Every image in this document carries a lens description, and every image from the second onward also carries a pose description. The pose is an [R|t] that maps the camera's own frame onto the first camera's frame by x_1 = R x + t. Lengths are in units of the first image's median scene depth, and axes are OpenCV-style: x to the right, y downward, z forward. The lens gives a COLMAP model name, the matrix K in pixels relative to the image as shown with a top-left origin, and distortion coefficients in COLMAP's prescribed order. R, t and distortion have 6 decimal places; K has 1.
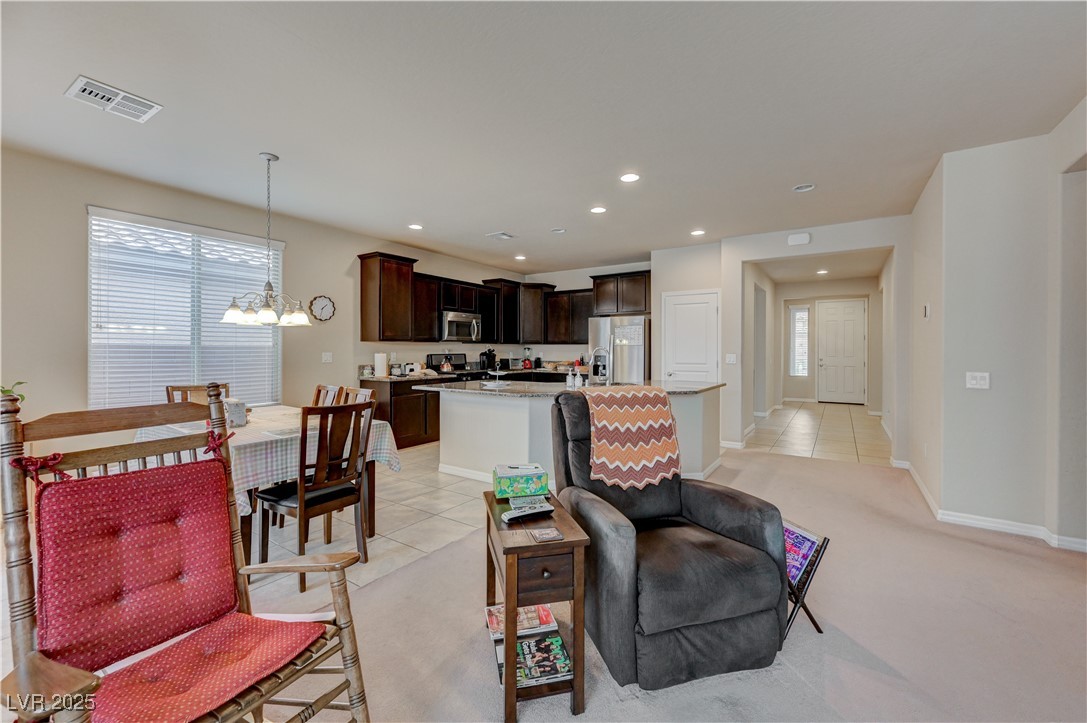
lens RADIAL K [[430.9, 0, 546.1], [0, 430.9, 353.7], [0, 0, 1]] dist [-0.001347, -0.000063]
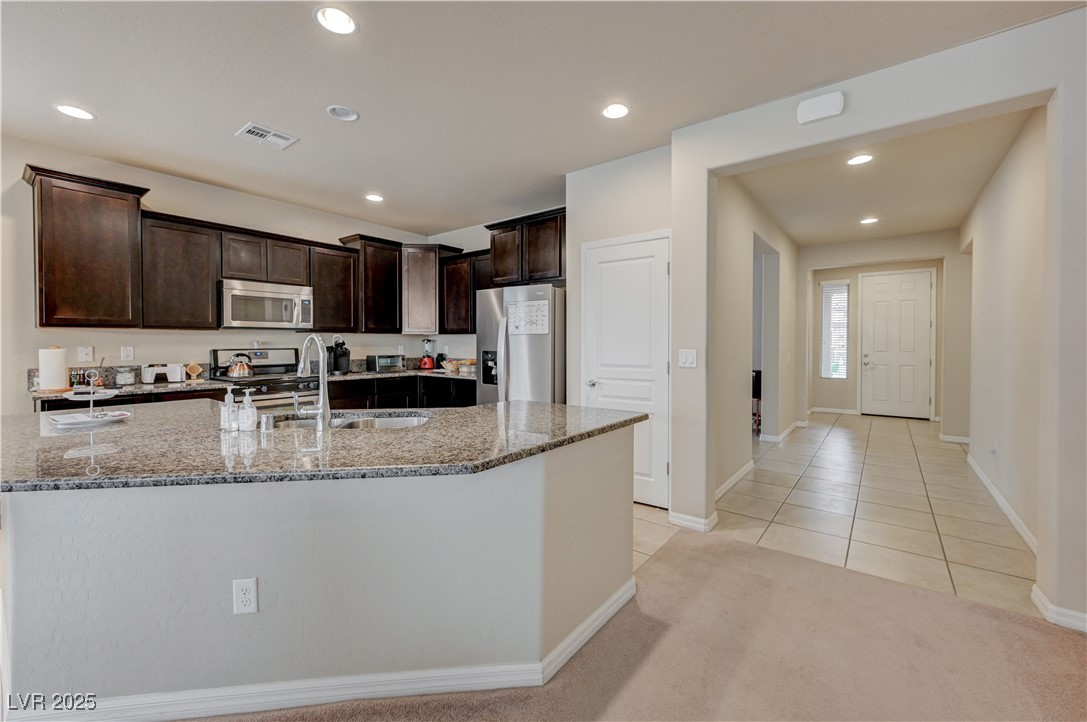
lens RADIAL K [[435.0, 0, 547.6], [0, 435.0, 351.2], [0, 0, 1]] dist [0.000324, -0.000060]
pose [[0.998032, -0.000032, -0.062713, 0.254193], [0.000701, 0.999943, 0.010648, -0.002544], [0.062709, -0.010671, 0.997975, 0.399953]]
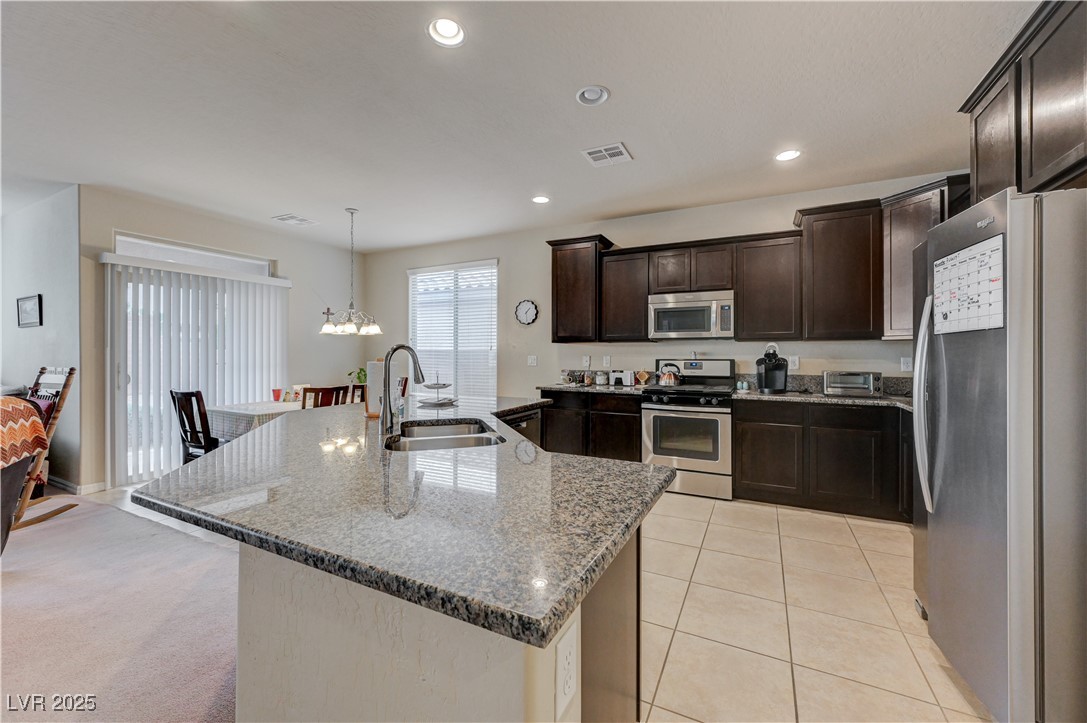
lens RADIAL K [[430.9, 0, 546.1], [0, 430.9, 353.7], [0, 0, 1]] dist [-0.001347, -0.000063]
pose [[0.123490, -0.001036, -0.992345, 0.398573], [-0.009002, 0.999957, -0.002164, -0.004558], [0.992305, 0.009201, 0.123475, 0.736448]]
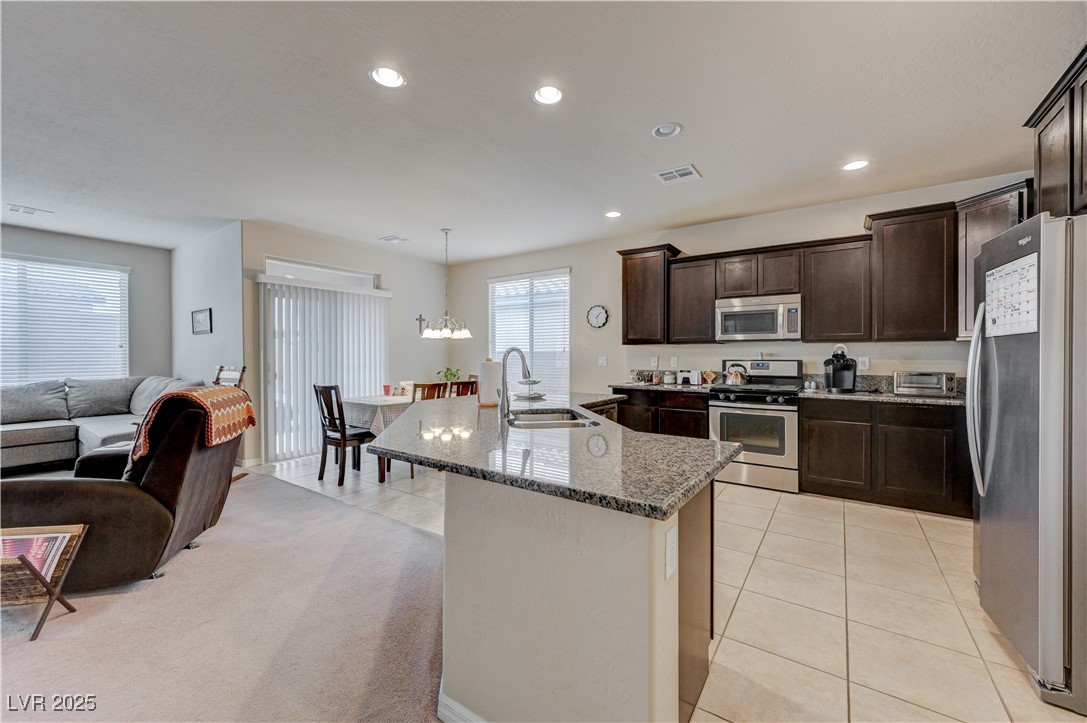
lens RADIAL K [[429.3, 0, 545.2], [0, 429.3, 357.6], [0, 0, 1]] dist [-0.001783, -0.000002]
pose [[-0.014113, 0.005704, -0.999884, 0.466423], [-0.007928, 0.999952, 0.005816, -0.004439], [0.999869, 0.008010, -0.014067, 0.706023]]
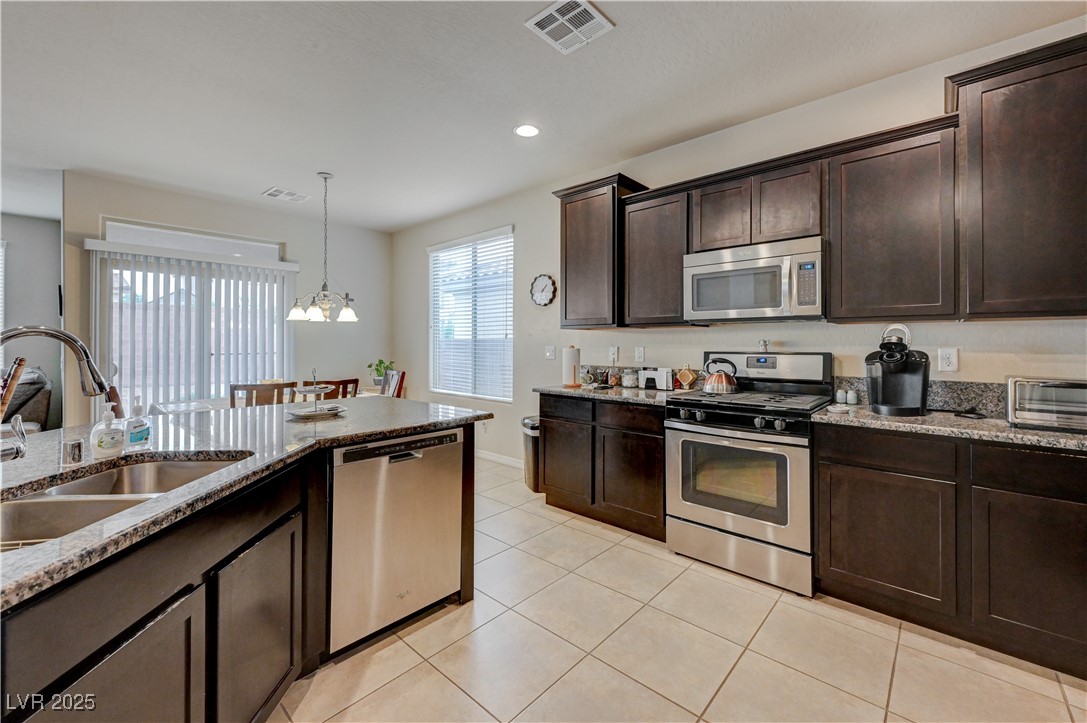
lens RADIAL K [[445.3, 0, 543.8], [0, 445.3, 342.1], [0, 0, 1]] dist [-0.001029, 0.000110]
pose [[-0.145136, -0.004359, -0.989402, 0.231141], [-0.009338, 0.999952, -0.003036, -0.006107], [0.989368, 0.008798, -0.145170, 0.896447]]
